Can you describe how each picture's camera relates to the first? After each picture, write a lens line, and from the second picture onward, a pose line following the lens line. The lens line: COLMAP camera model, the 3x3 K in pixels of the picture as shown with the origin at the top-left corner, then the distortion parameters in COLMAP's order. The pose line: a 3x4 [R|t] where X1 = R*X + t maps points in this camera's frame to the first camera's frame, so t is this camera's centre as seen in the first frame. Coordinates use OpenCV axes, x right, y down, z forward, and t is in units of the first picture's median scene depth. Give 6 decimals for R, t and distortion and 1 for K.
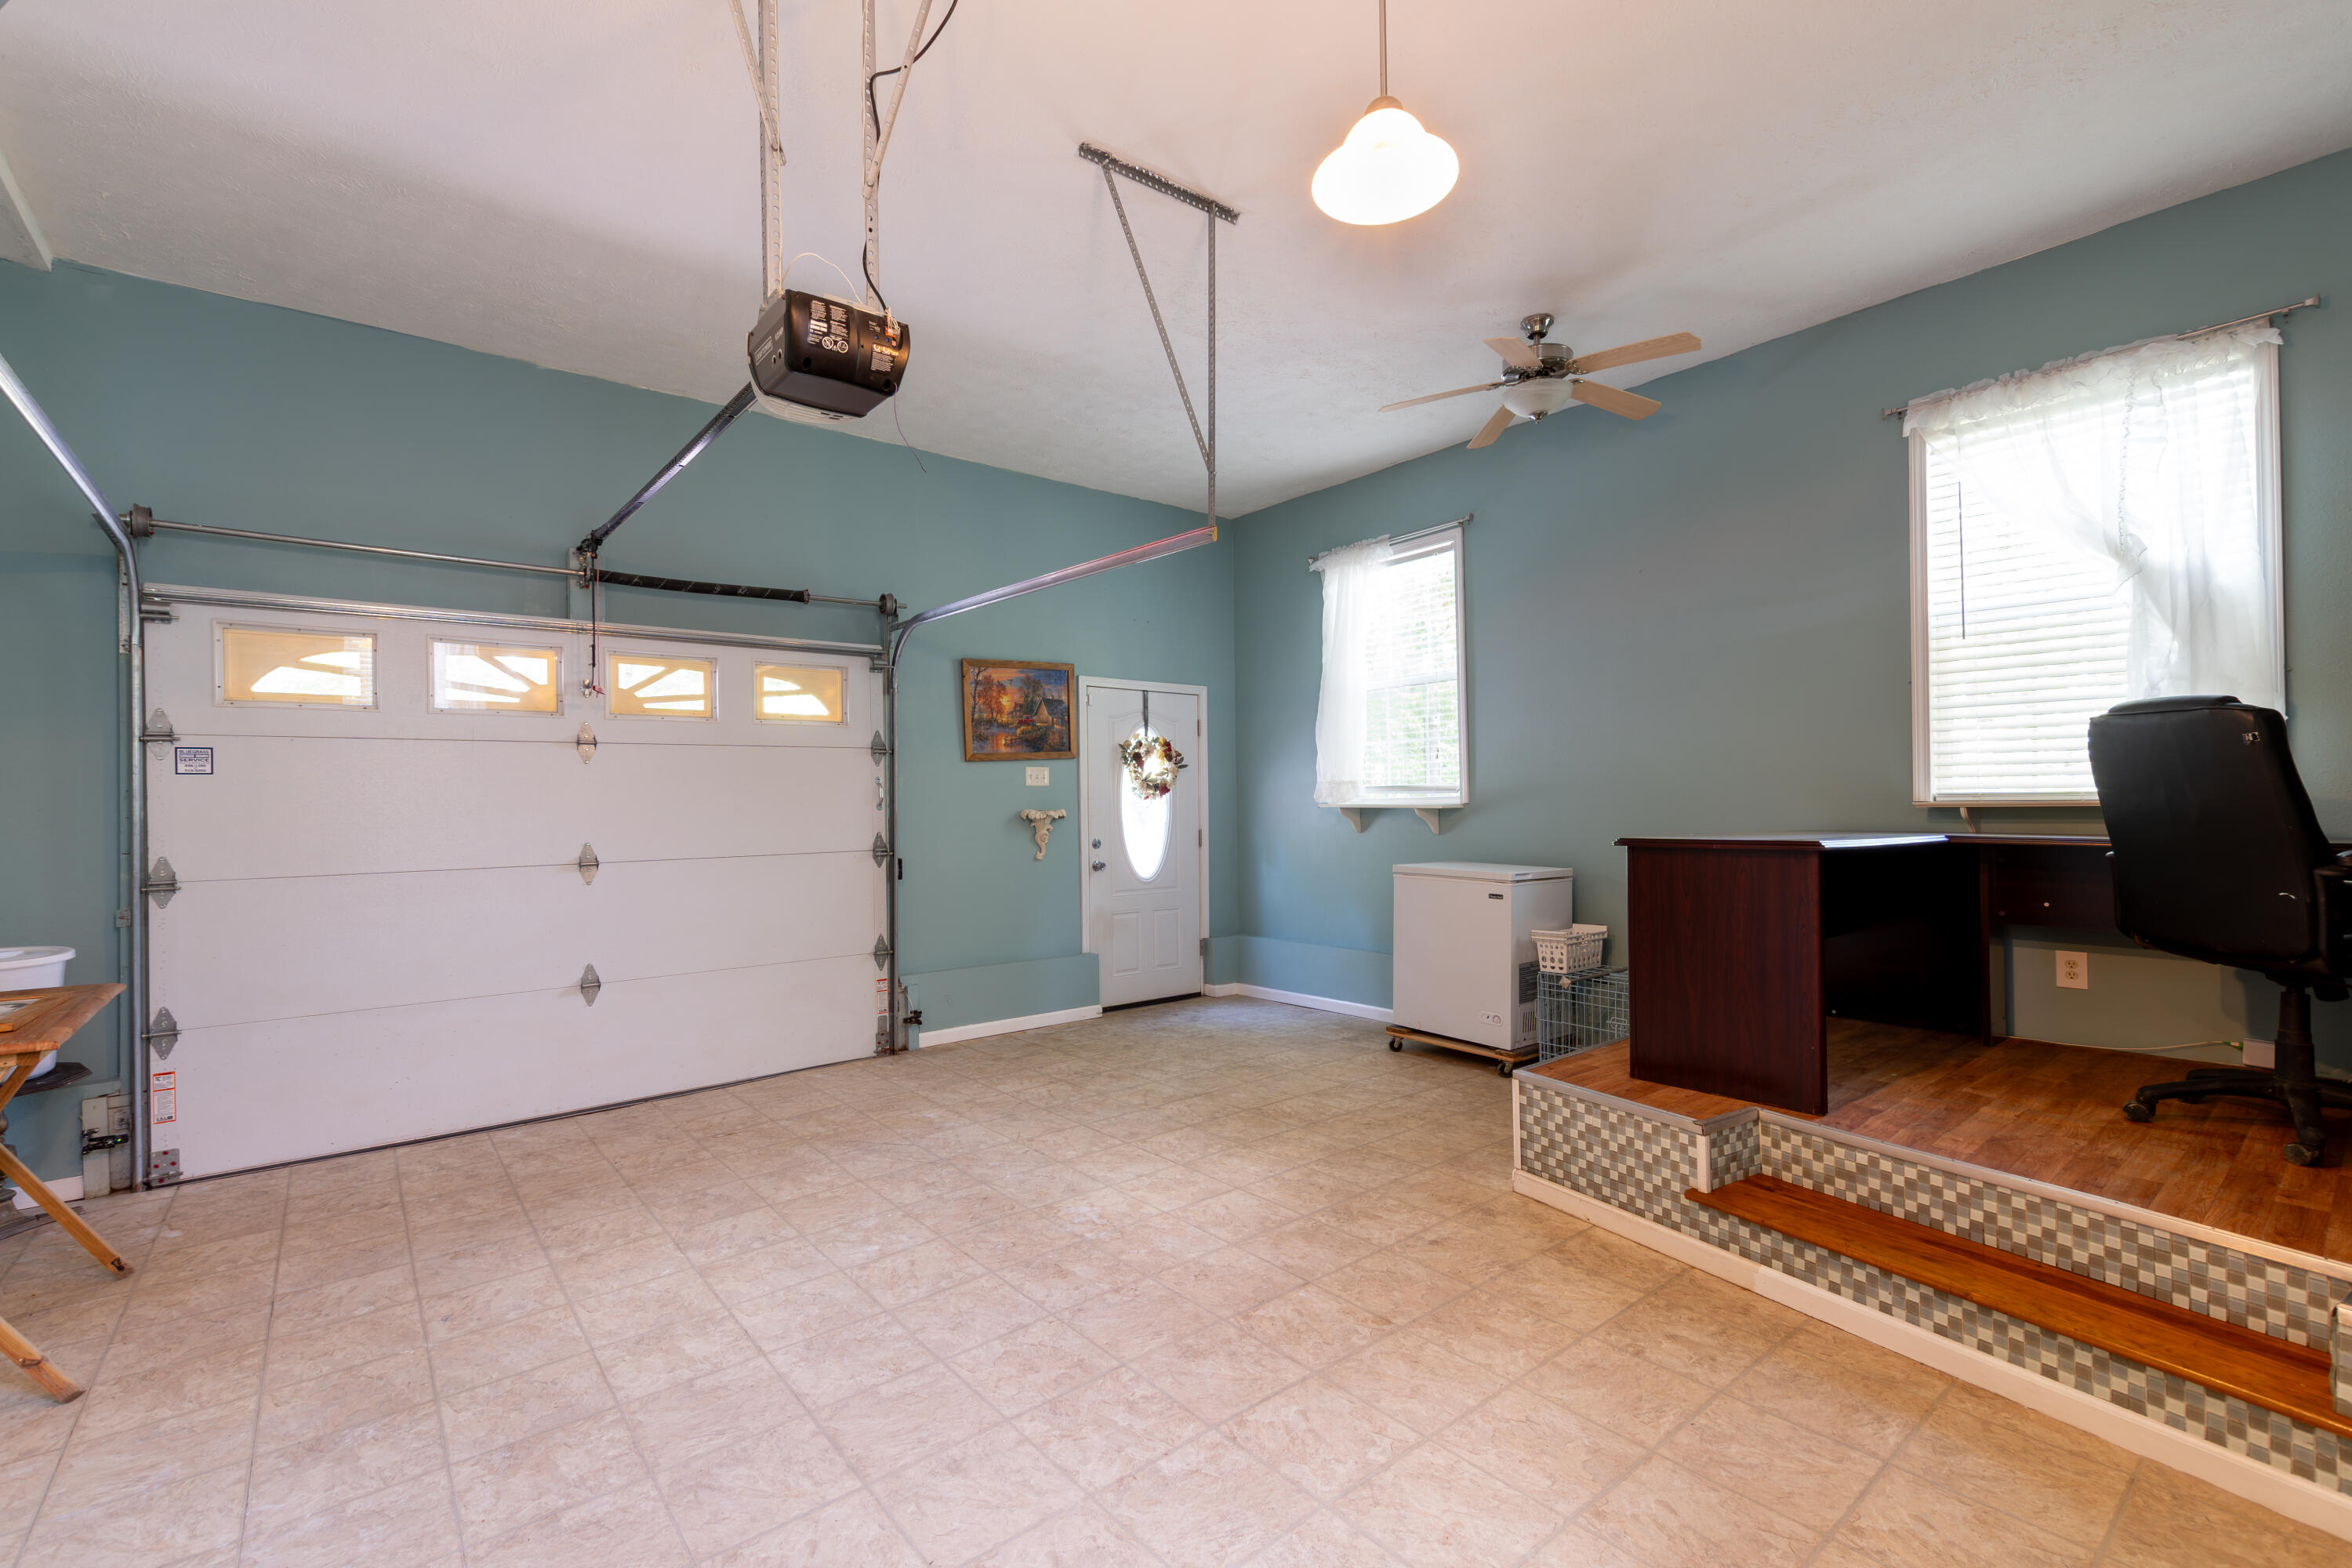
lens RADIAL K [[1023.1, 0, 1171.8], [0, 1023.1, 795.5], [0, 0, 1]] dist [0.011587, -0.005156]
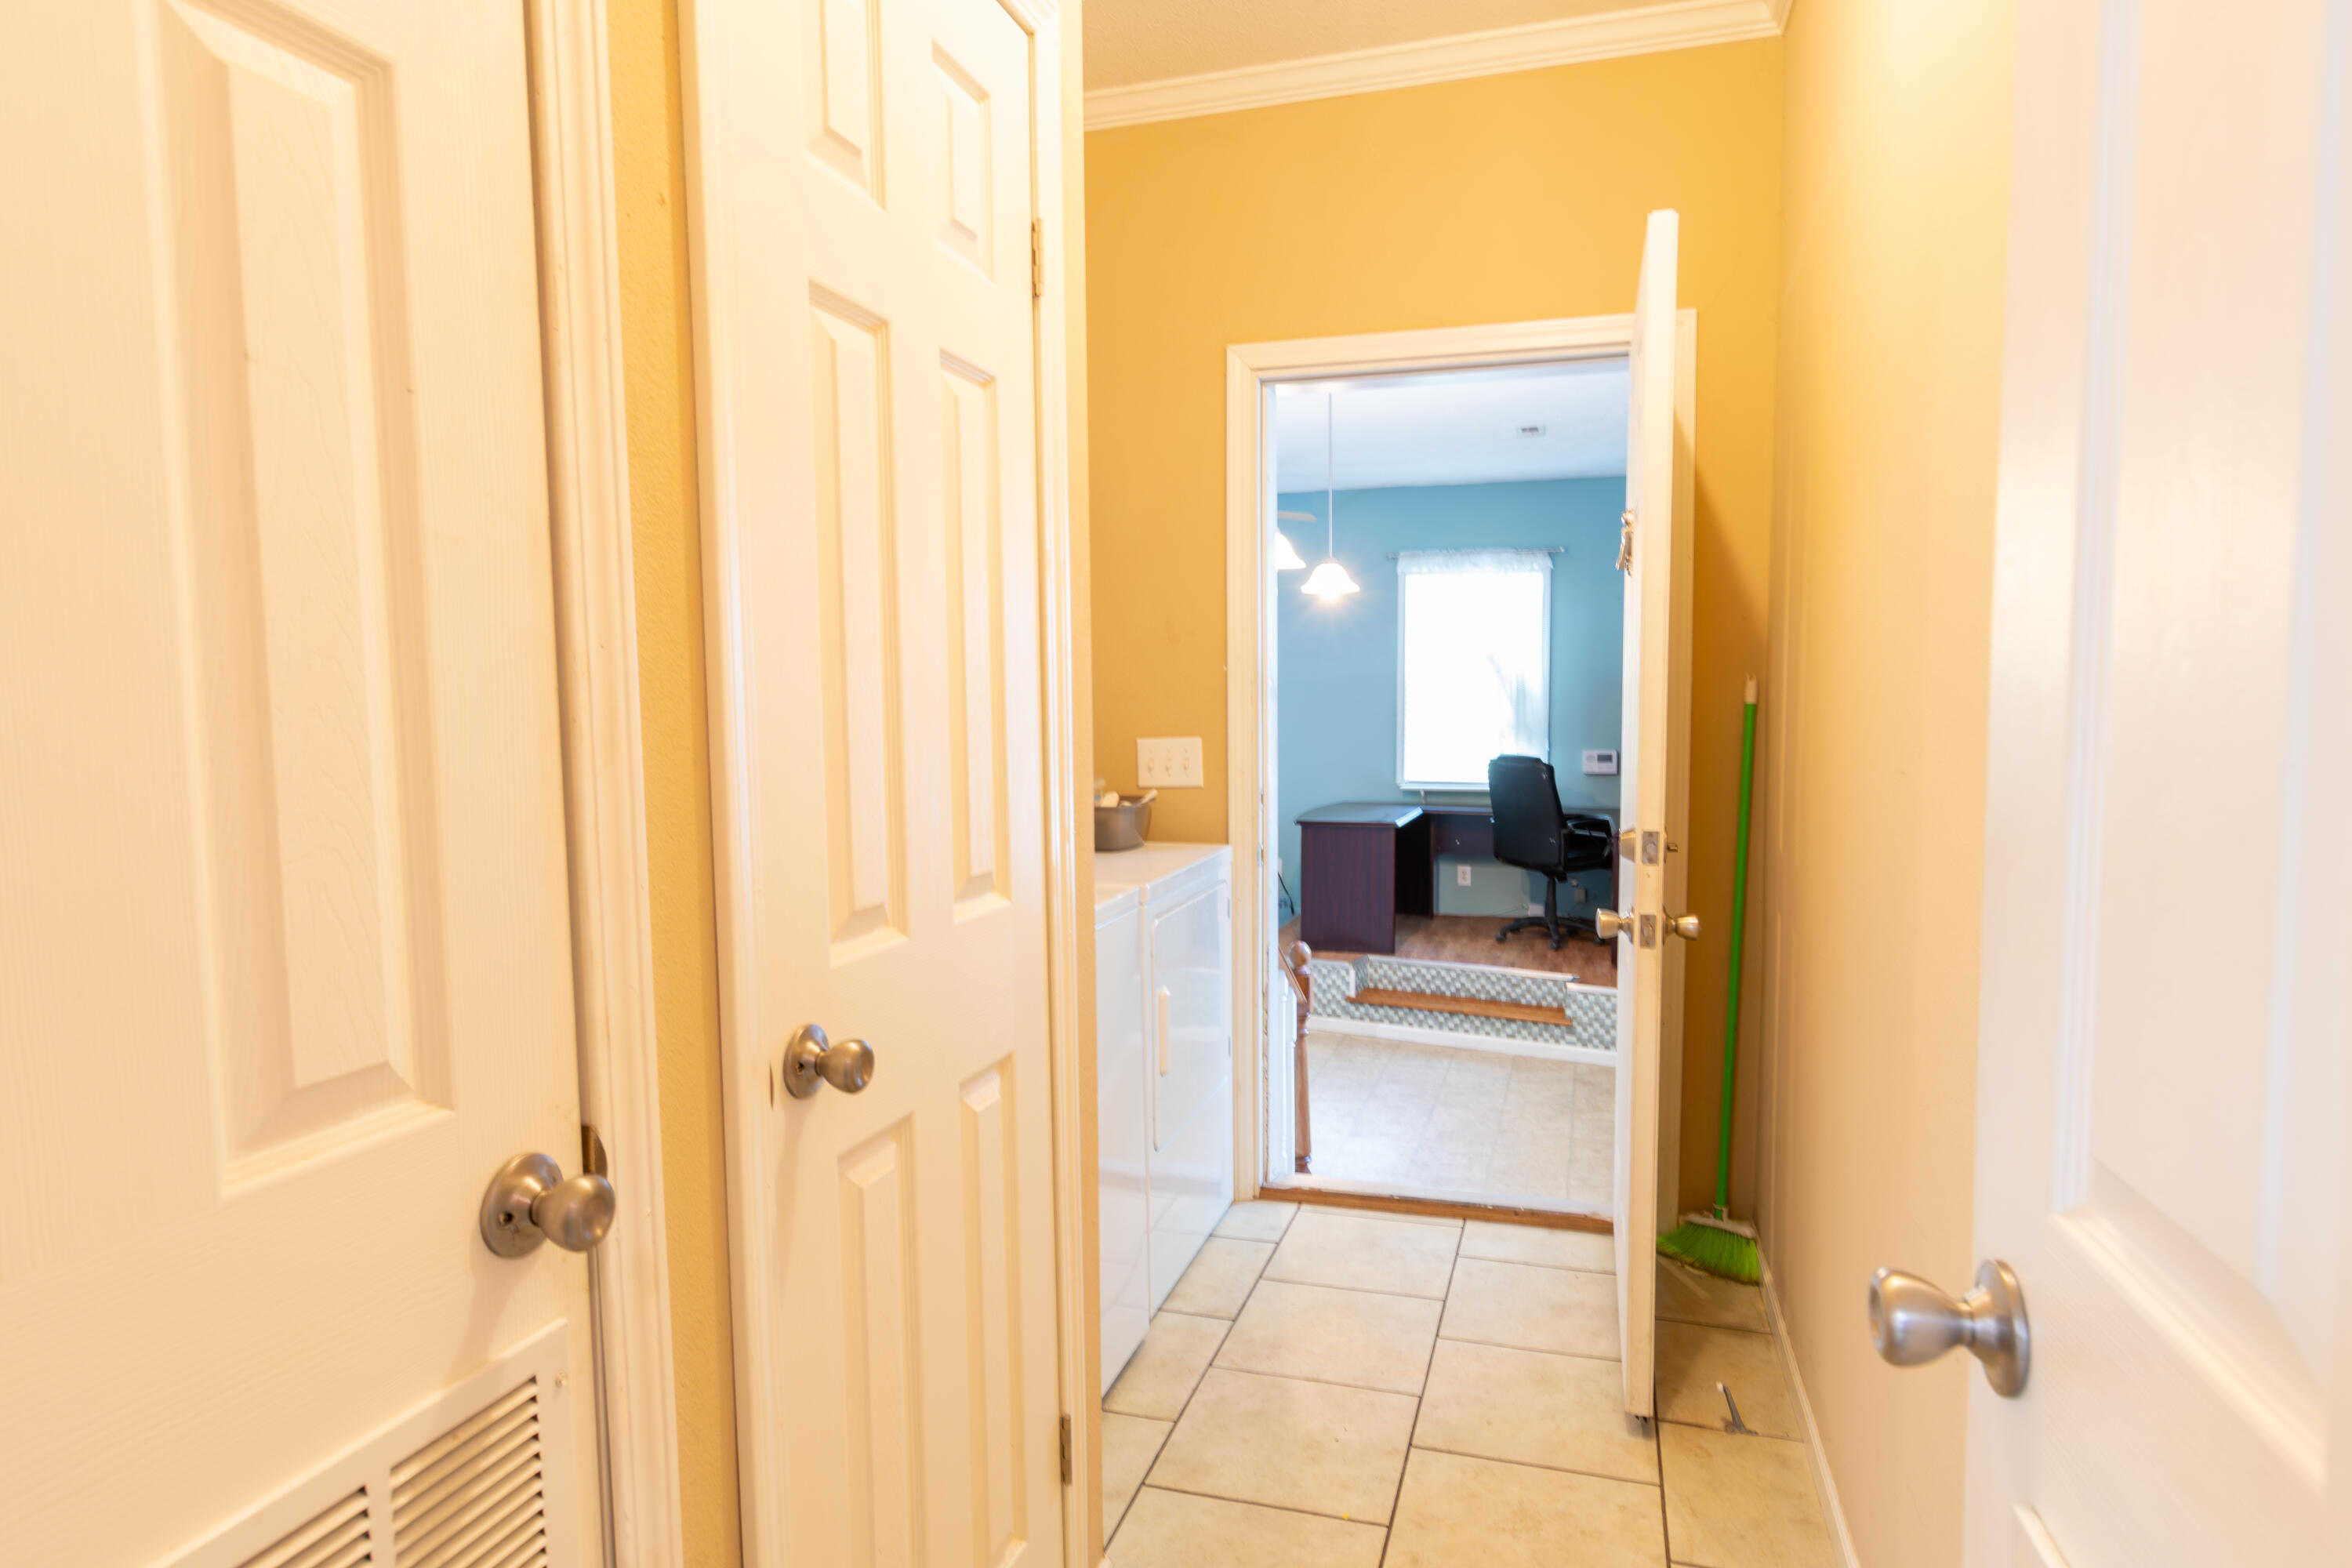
lens RADIAL K [[1362.9, 0, 1174.1], [0, 1362.9, 786.0], [0, 0, 1]] dist [-0.000918, -0.000302]
pose [[0.832800, -0.029912, 0.552765, -1.271029], [-0.010395, 0.997518, 0.069639, -0.218423], [-0.553476, -0.063741, 0.830423, -1.035197]]
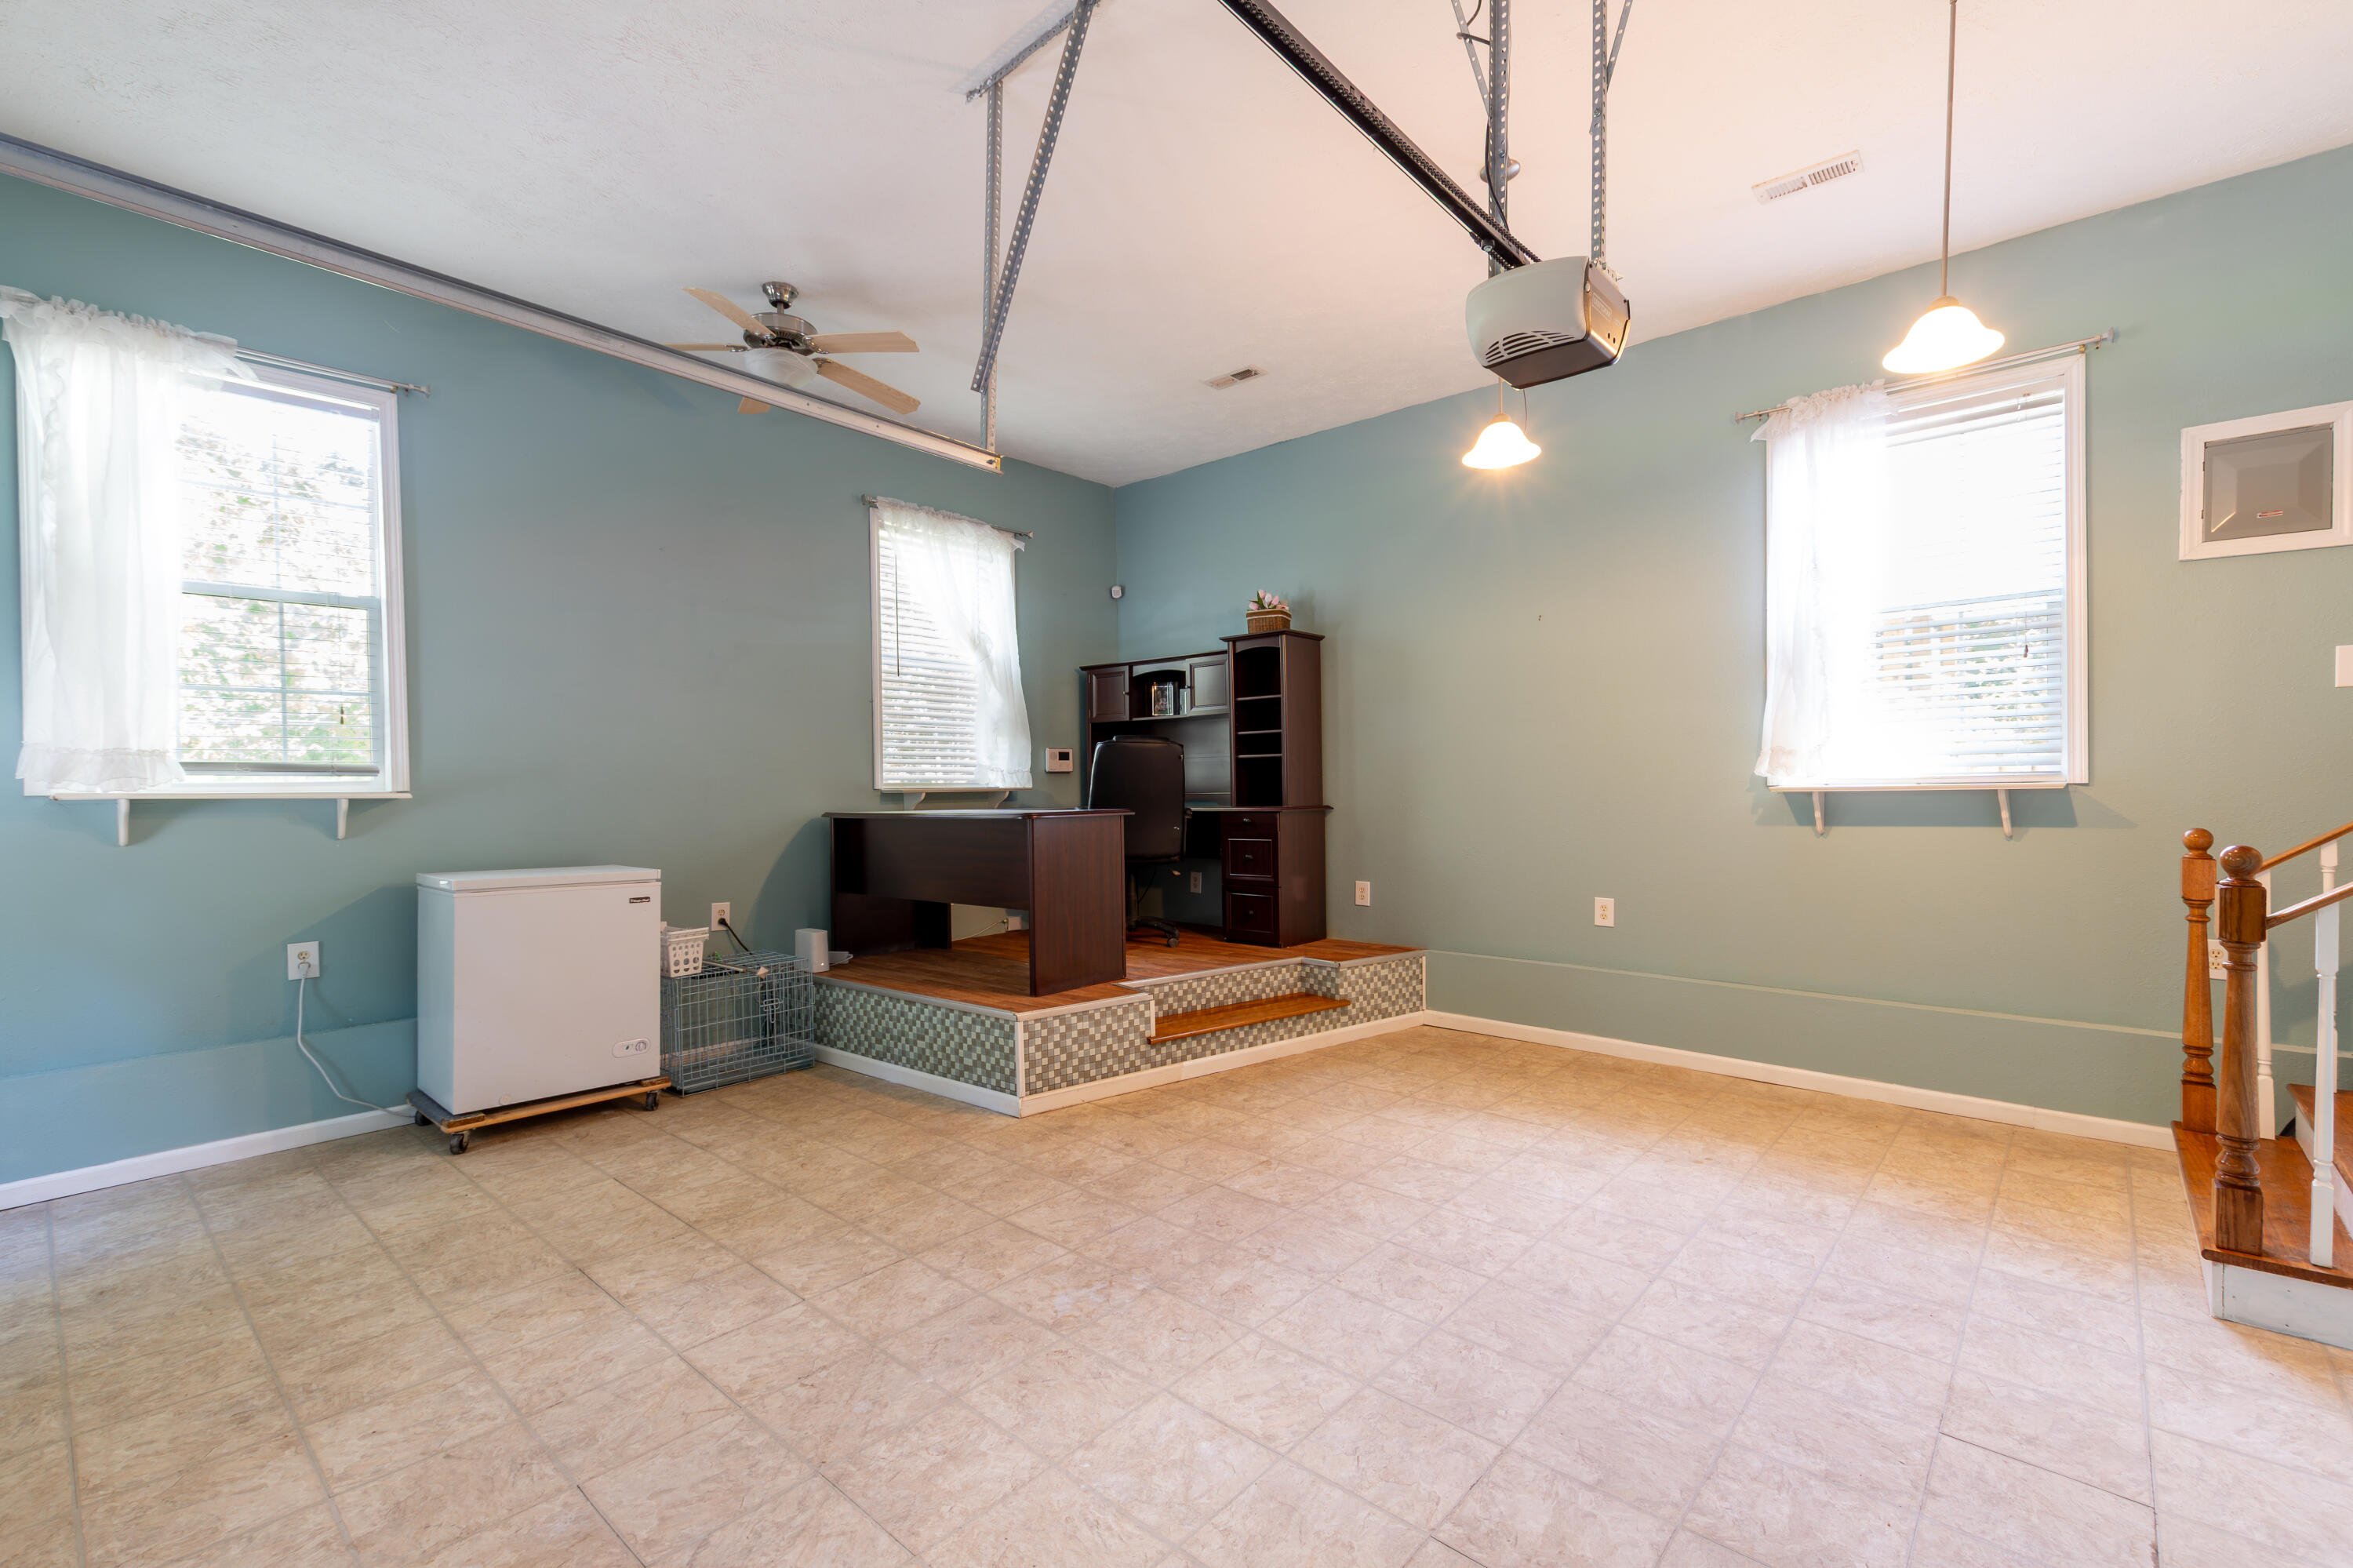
lens RADIAL K [[1023.6, 0, 1172.3], [0, 1023.6, 795.5], [0, 0, 1]] dist [0.011587, -0.005156]
pose [[-0.157759, 0.003738, 0.987471, -1.014562], [0.001644, 0.999992, -0.003523, 0.028395], [-0.987476, 0.001068, -0.157764, 1.216020]]
